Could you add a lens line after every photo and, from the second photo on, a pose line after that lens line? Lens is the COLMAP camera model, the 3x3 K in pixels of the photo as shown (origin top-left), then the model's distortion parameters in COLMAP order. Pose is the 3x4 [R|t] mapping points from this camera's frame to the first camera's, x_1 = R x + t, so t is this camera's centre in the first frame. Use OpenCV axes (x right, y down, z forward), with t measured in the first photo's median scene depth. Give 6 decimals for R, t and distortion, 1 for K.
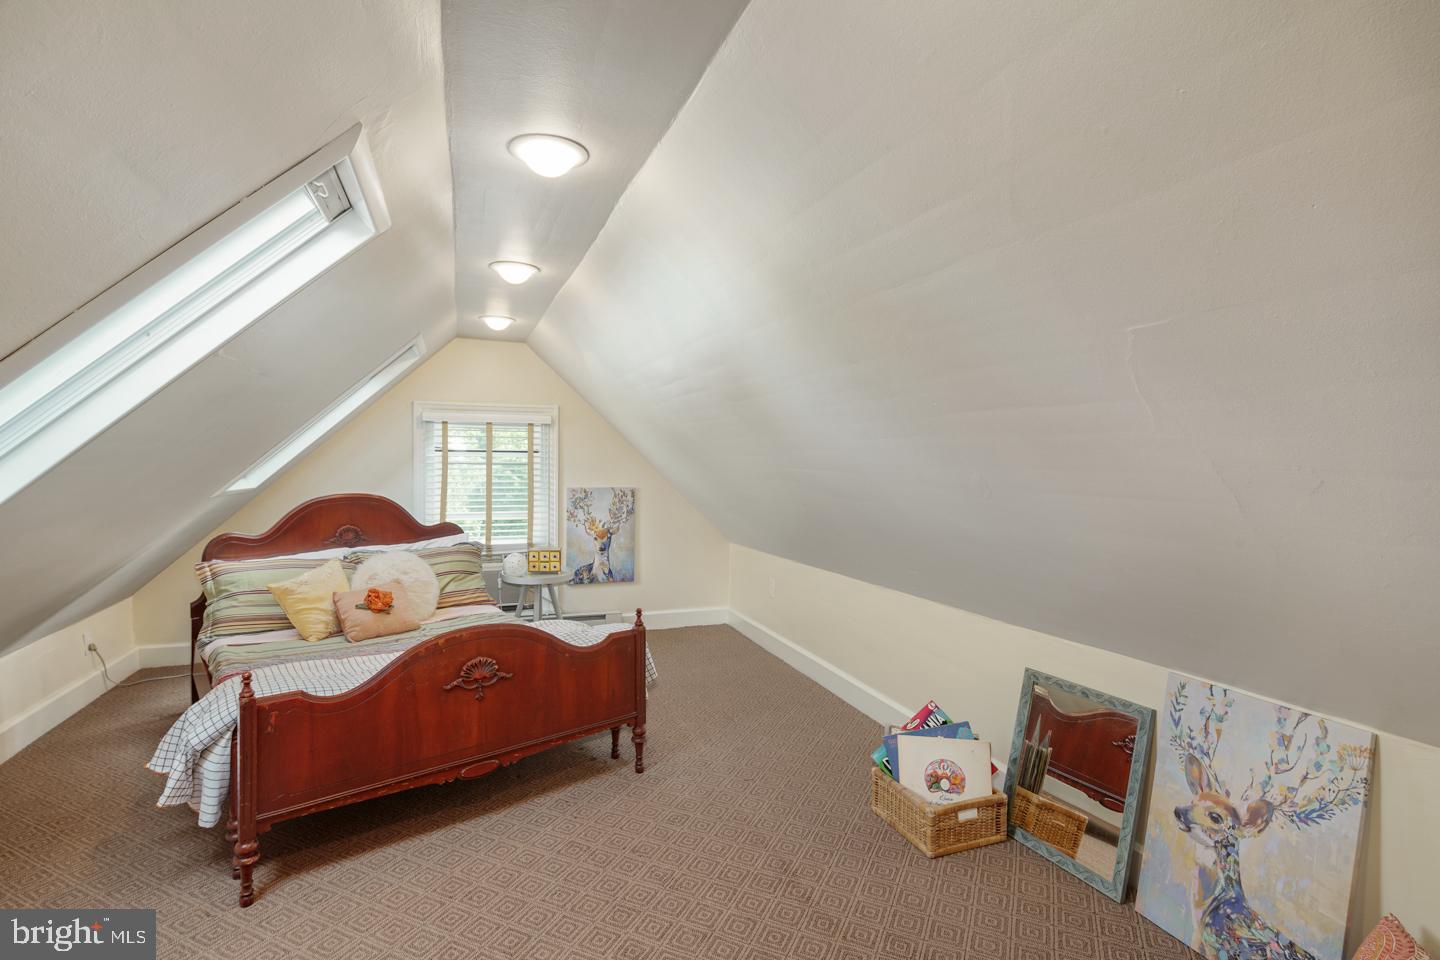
lens RADIAL K [[708.4, 0, 722.5], [0, 708.4, 461.4], [0, 0, 1]] dist [0.000825, -0.000216]
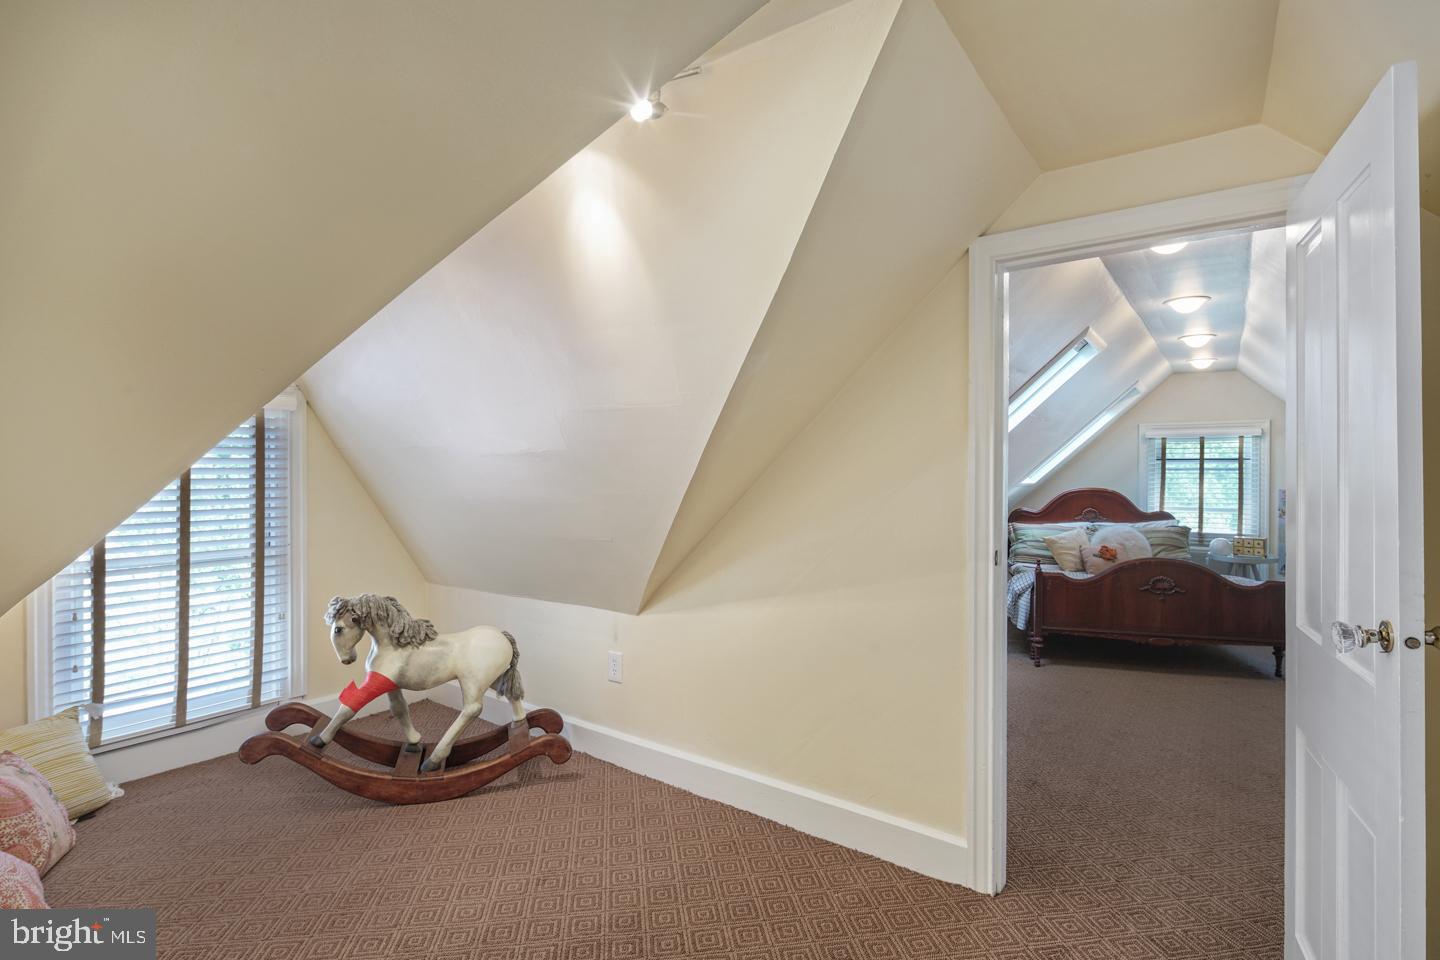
lens RADIAL K [[701.6, 0, 717.8], [0, 701.6, 485.0], [0, 0, 1]] dist [-0.003092, -0.001066]
pose [[0.551383, 0.013558, -0.834142, 0.333414], [-0.004658, 0.999902, 0.013173, 0.027173], [0.834239, -0.003378, 0.551393, -0.582116]]
